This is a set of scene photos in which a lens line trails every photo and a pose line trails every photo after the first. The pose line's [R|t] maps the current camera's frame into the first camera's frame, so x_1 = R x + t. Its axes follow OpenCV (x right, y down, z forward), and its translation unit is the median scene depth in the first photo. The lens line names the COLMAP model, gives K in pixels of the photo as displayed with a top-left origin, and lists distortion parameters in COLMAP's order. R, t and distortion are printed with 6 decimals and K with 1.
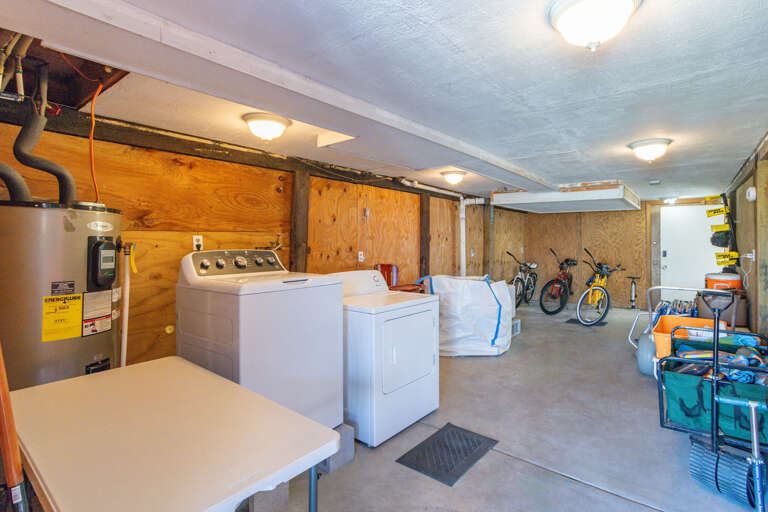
lens RADIAL K [[351.7, 0, 383.1], [0, 351.7, 244.2], [0, 0, 1]] dist [-0.020644, 0.018649]
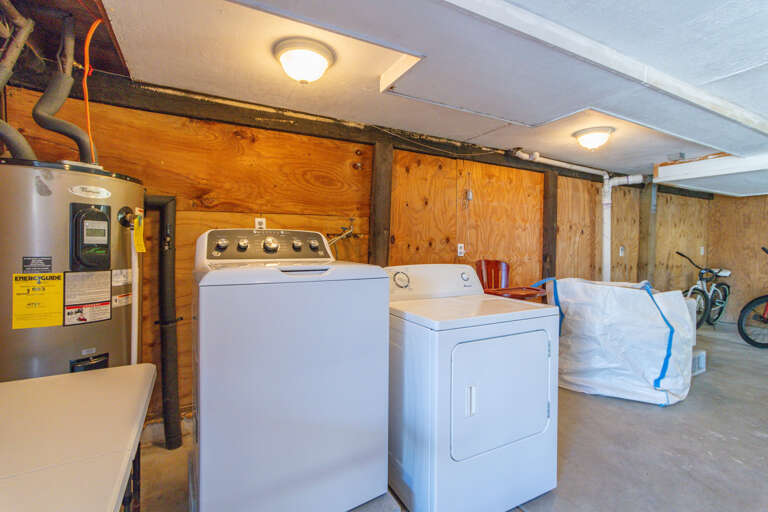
lens RADIAL K [[351.7, 0, 383.1], [0, 351.7, 244.2], [0, 0, 1]] dist [-0.020644, 0.018649]
pose [[0.940159, 0.017328, -0.340297, 0.054316], [-0.016920, 0.999848, 0.004167, 0.027083], [0.340317, 0.001840, 0.940309, 0.226789]]
